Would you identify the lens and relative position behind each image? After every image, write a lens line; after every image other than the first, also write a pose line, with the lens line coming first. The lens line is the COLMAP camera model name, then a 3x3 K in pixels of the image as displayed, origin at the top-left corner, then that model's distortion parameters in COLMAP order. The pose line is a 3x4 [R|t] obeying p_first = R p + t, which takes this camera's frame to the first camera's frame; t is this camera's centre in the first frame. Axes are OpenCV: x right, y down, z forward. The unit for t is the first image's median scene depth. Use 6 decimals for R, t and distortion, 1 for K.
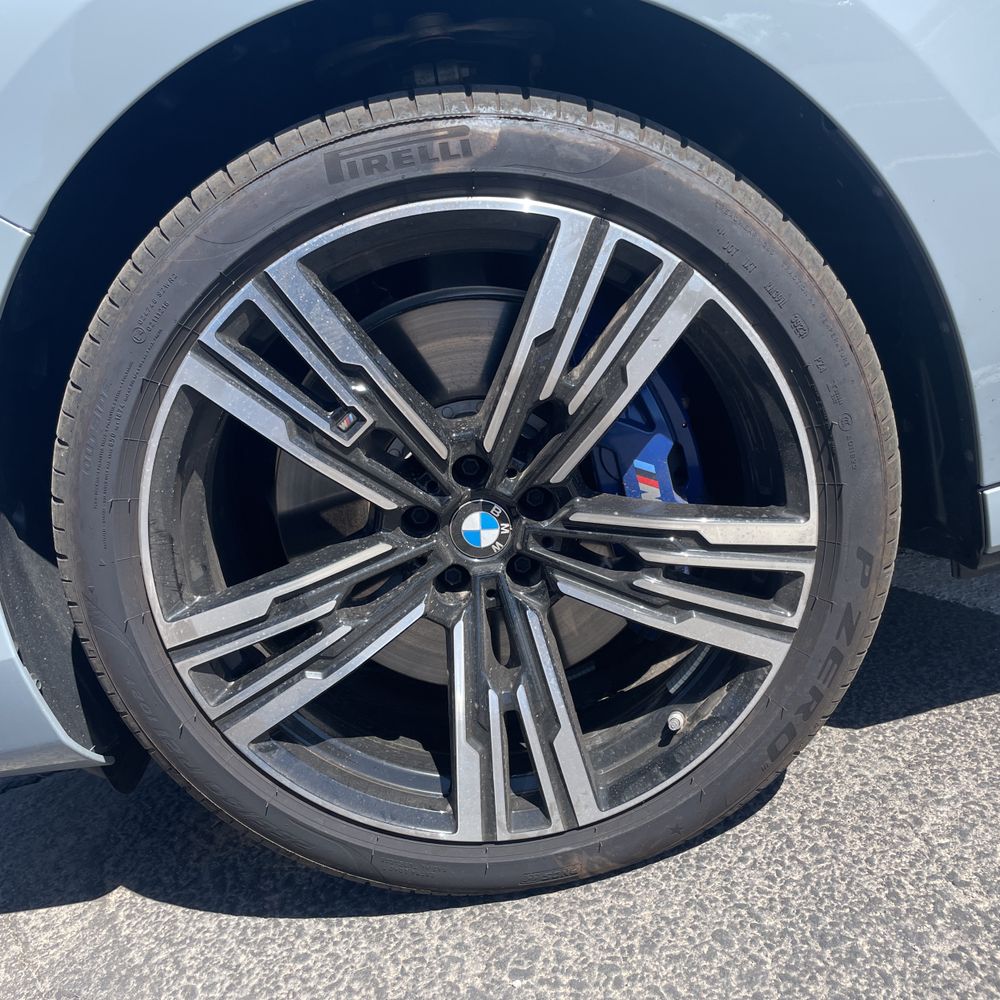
lens RADIAL K [[1012.1, 0, 500.0], [0, 1012.1, 500.0], [0, 0, 1]] dist [0.088486, -0.129211]
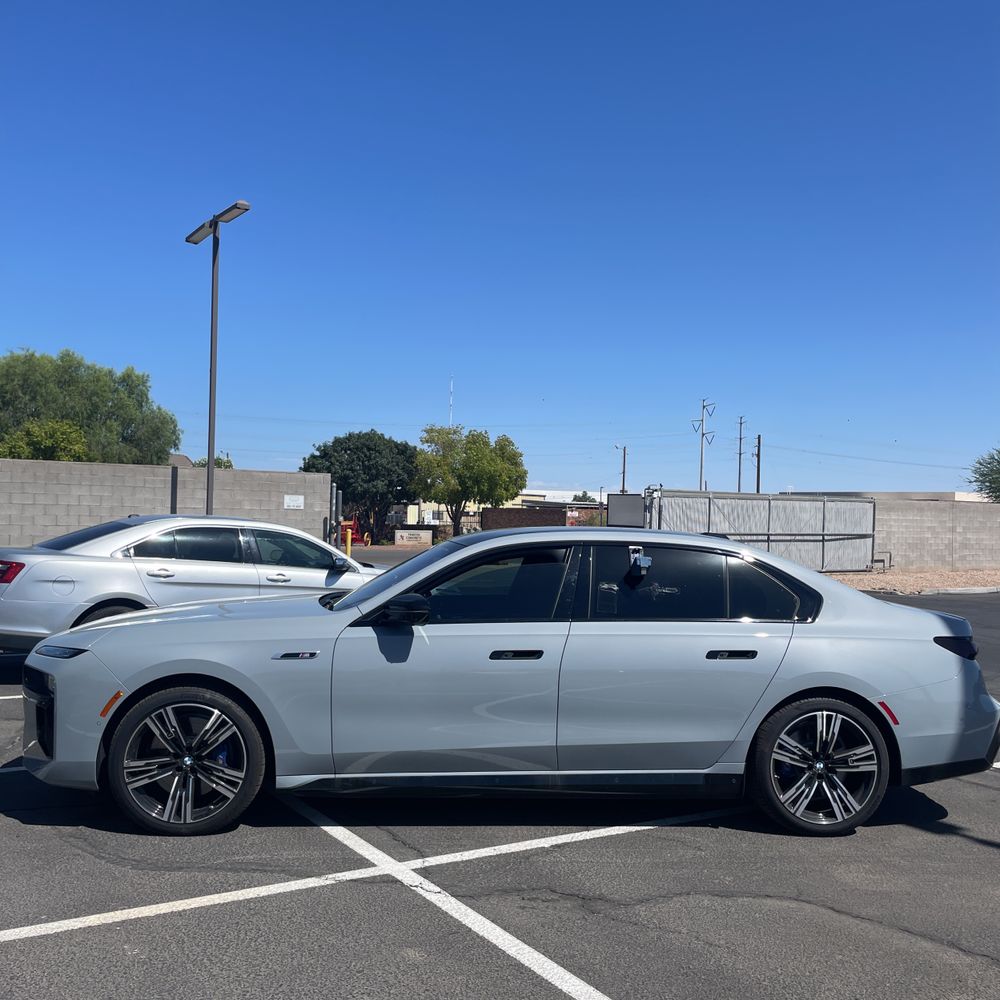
lens RADIAL K [[1012.3, 0, 500.0], [0, 1012.3, 500.0], [0, 0, 1]] dist [0.110263, -0.182945]
pose [[0.955892, 0.285305, 0.069794, 0.830310], [-0.250464, 0.915897, -0.313689, 0.056405], [-0.153421, 0.282372, 0.946957, -5.027949]]
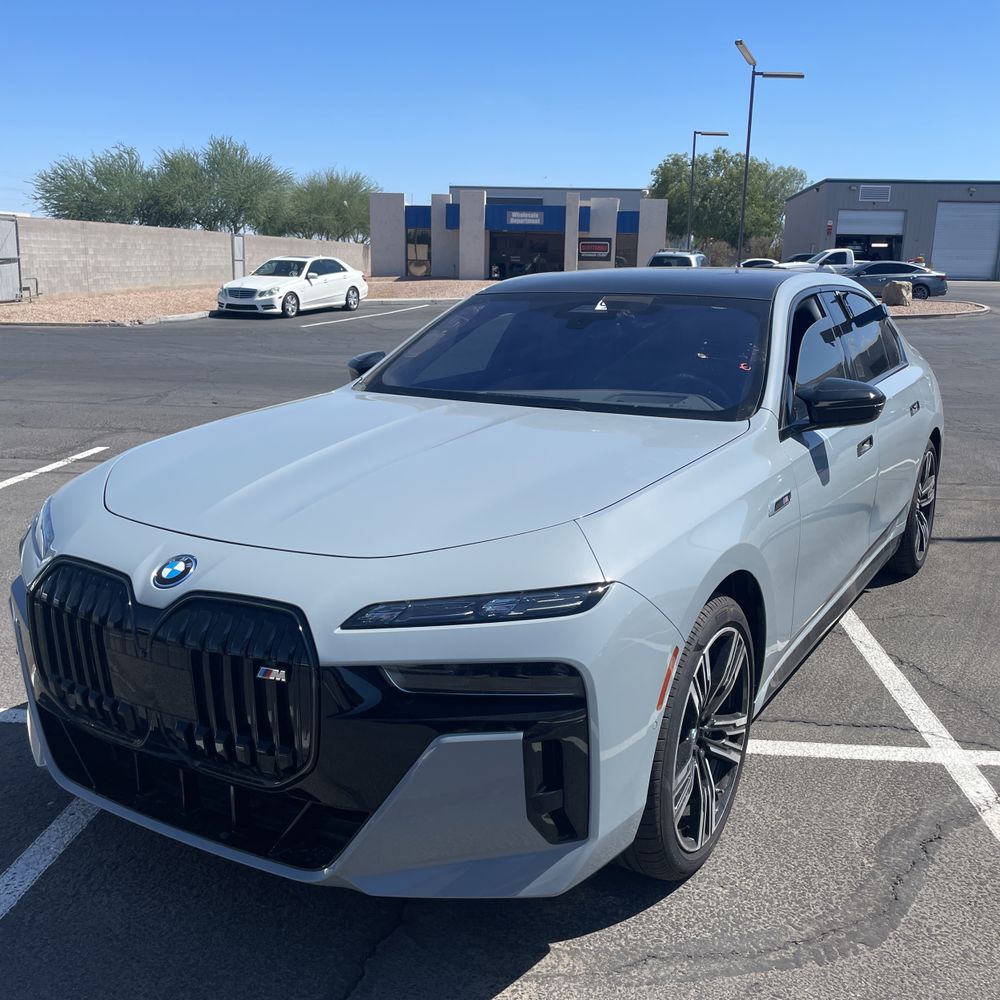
lens RADIAL K [[1012.1, 0, 500.0], [0, 1012.1, 500.0], [0, 0, 1]] dist [0.088486, -0.129211]
pose [[0.516170, 0.075368, 0.853163, -2.939523], [0.085931, 0.986538, -0.139139, -0.276787], [-0.852164, 0.145132, 0.502745, -0.088544]]
